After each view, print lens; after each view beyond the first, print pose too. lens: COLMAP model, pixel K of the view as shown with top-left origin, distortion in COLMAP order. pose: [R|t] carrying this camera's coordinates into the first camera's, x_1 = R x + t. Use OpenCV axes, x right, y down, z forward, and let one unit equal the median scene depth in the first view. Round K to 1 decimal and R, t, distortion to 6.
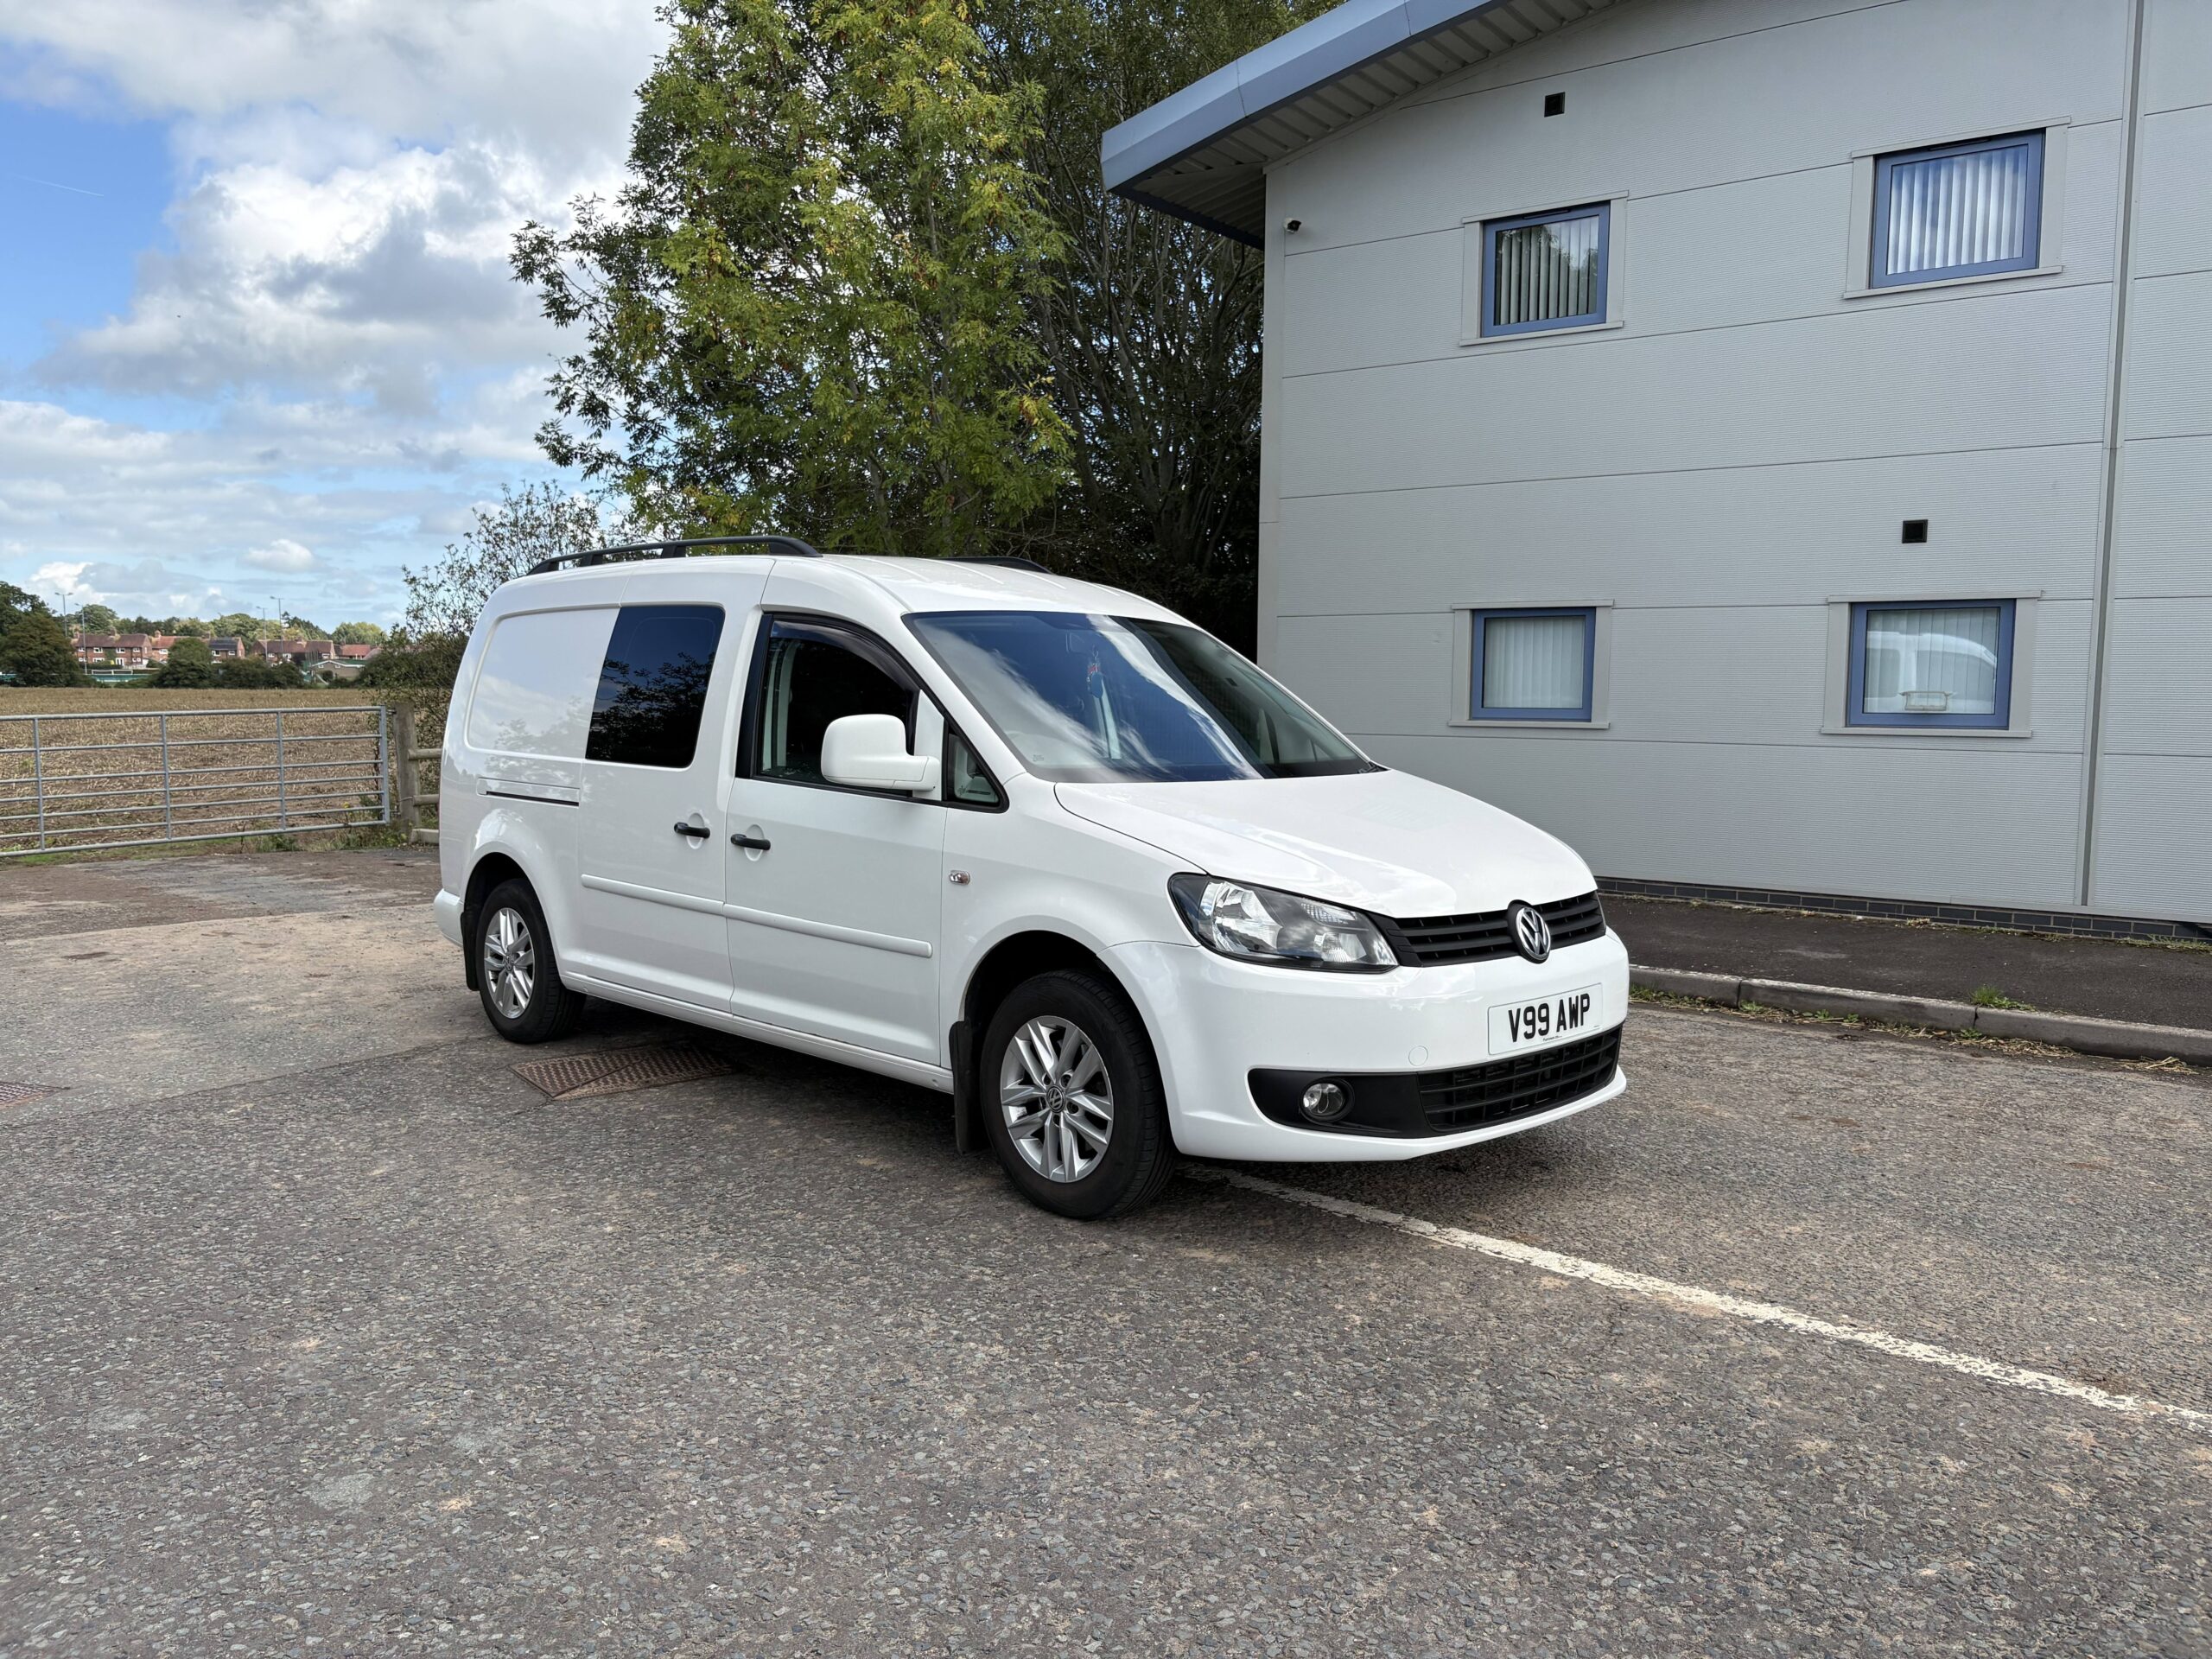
lens RADIAL K [[1680.8, 0, 1101.2], [0, 1680.8, 821.1], [0, 0, 1]] dist [0.002776, 0.001128]
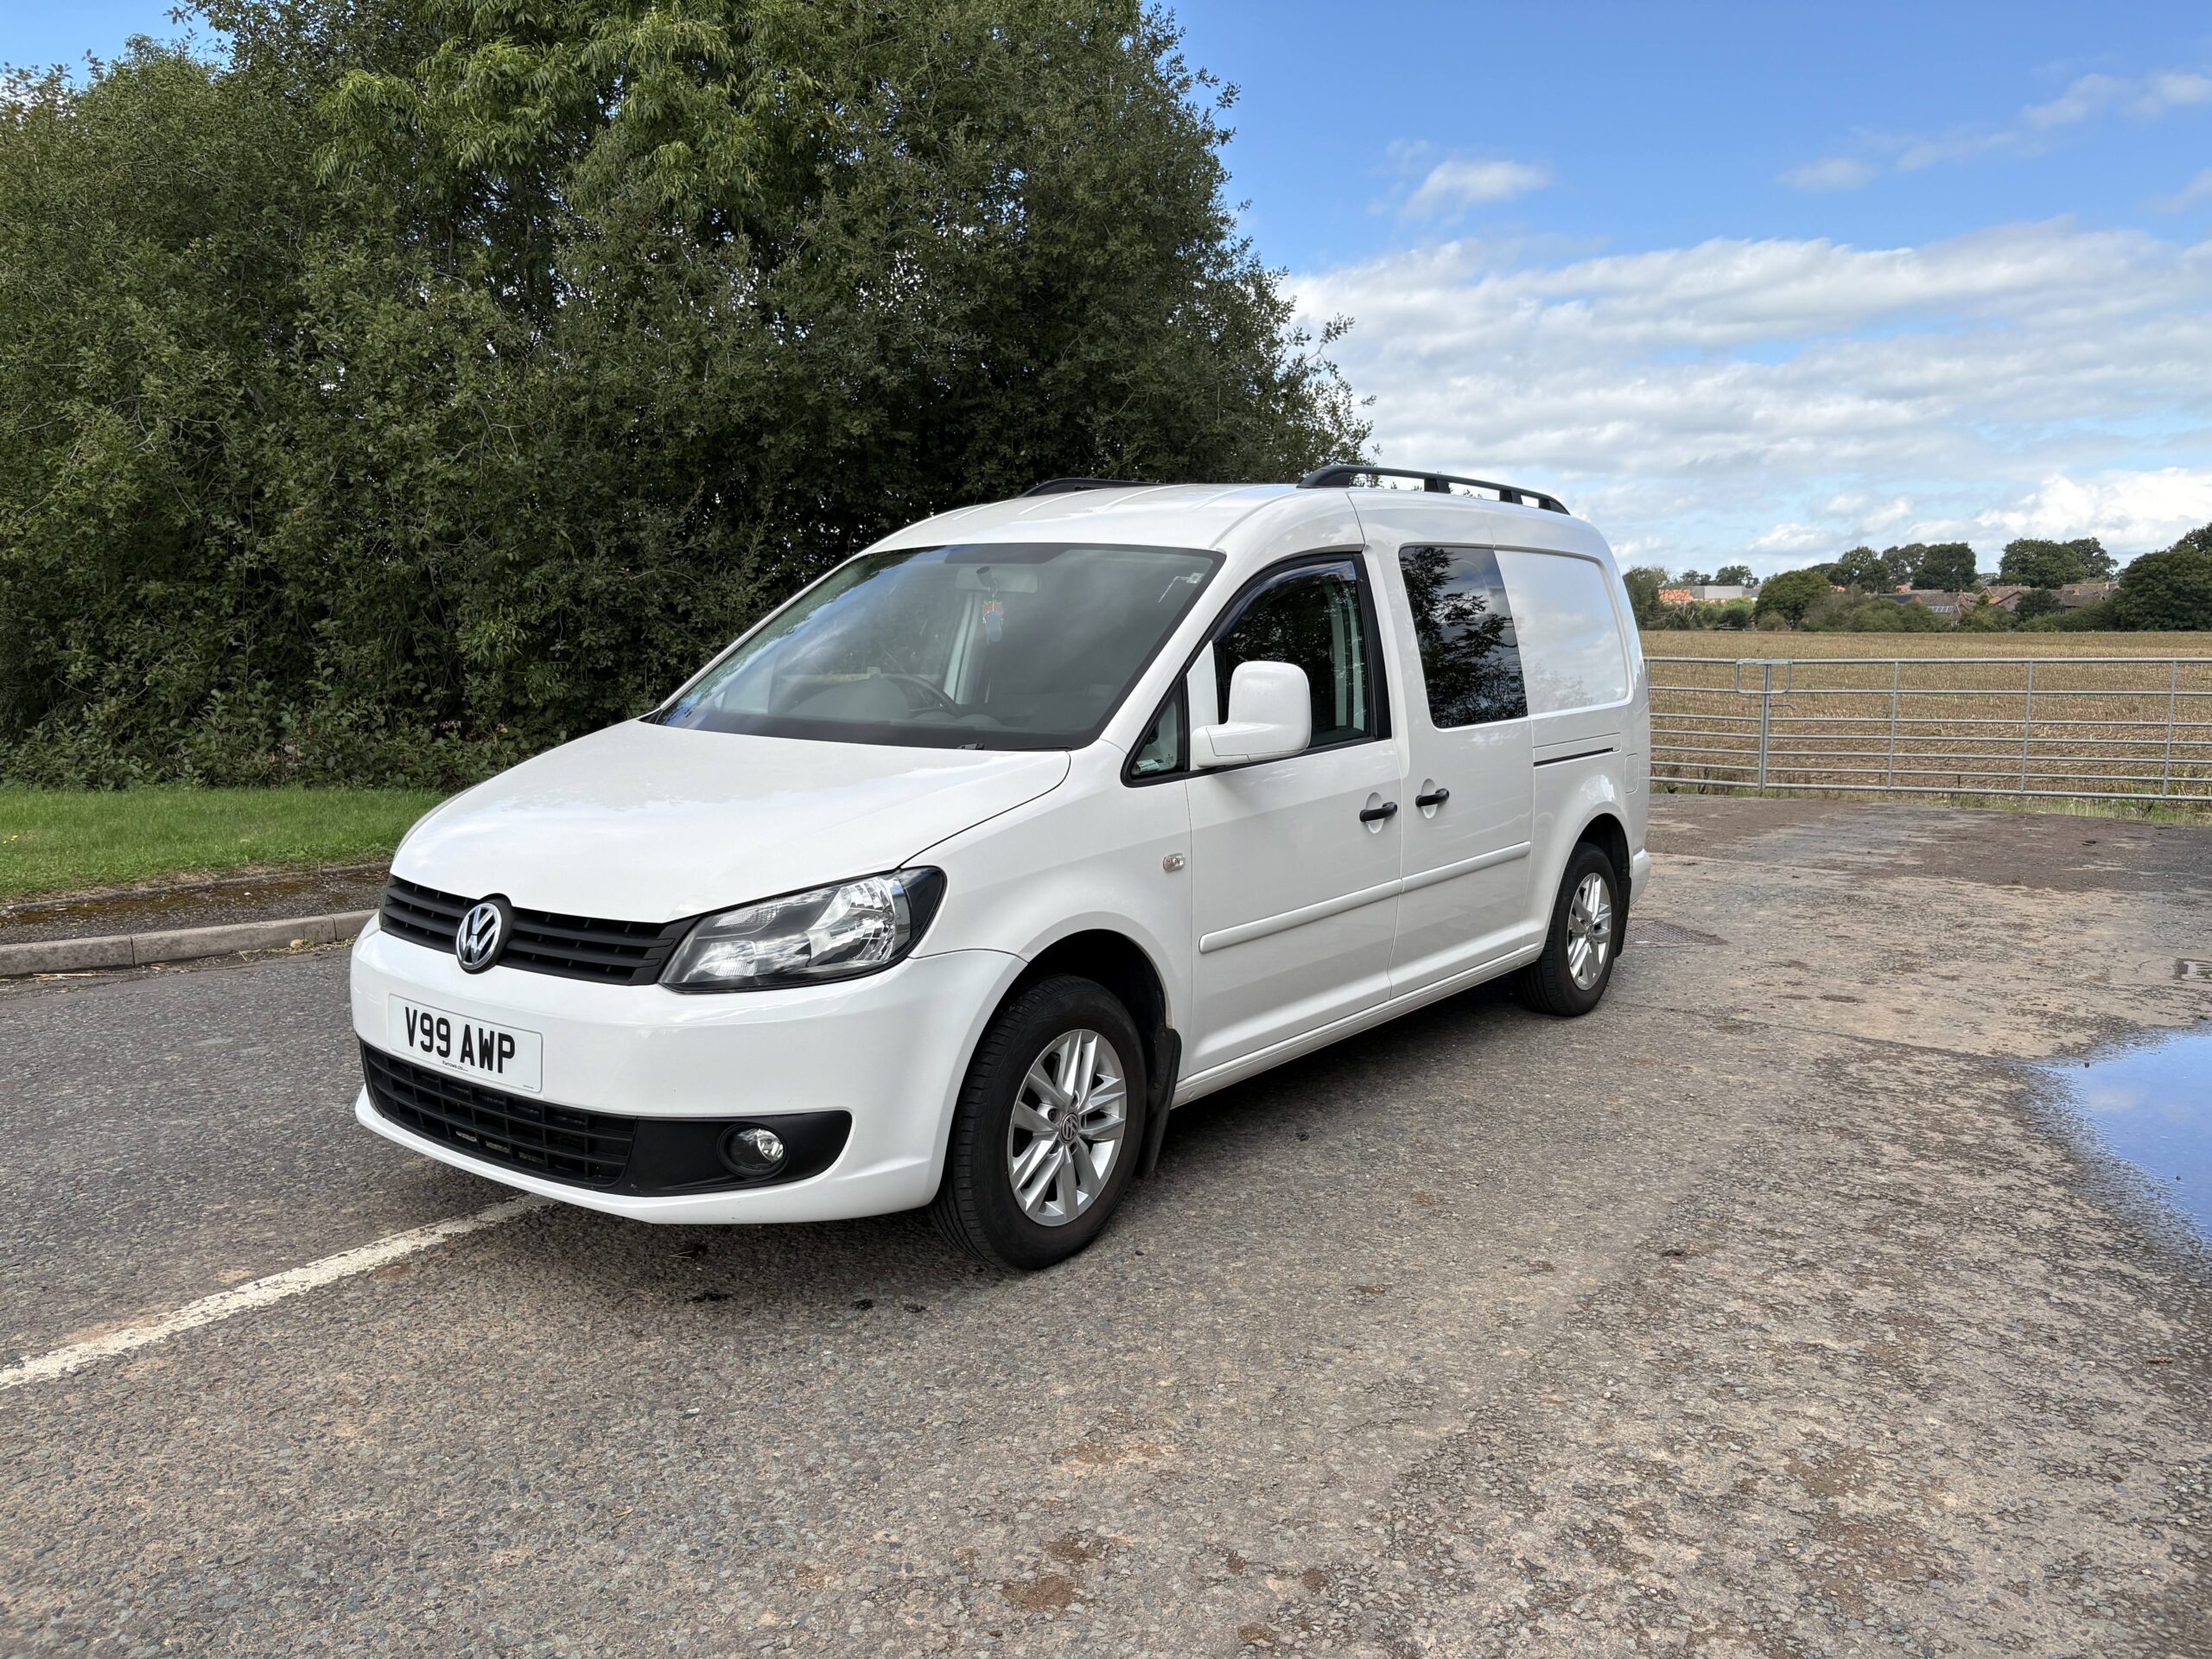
lens RADIAL K [[1680.8, 0, 1101.2], [0, 1680.8, 821.1], [0, 0, 1]] dist [0.002776, 0.001128]
pose [[0.139004, 0.109090, -0.984265, 1.101423], [-0.075134, 0.992211, 0.099360, -0.090693], [0.987437, 0.060141, 0.146118, 1.195838]]
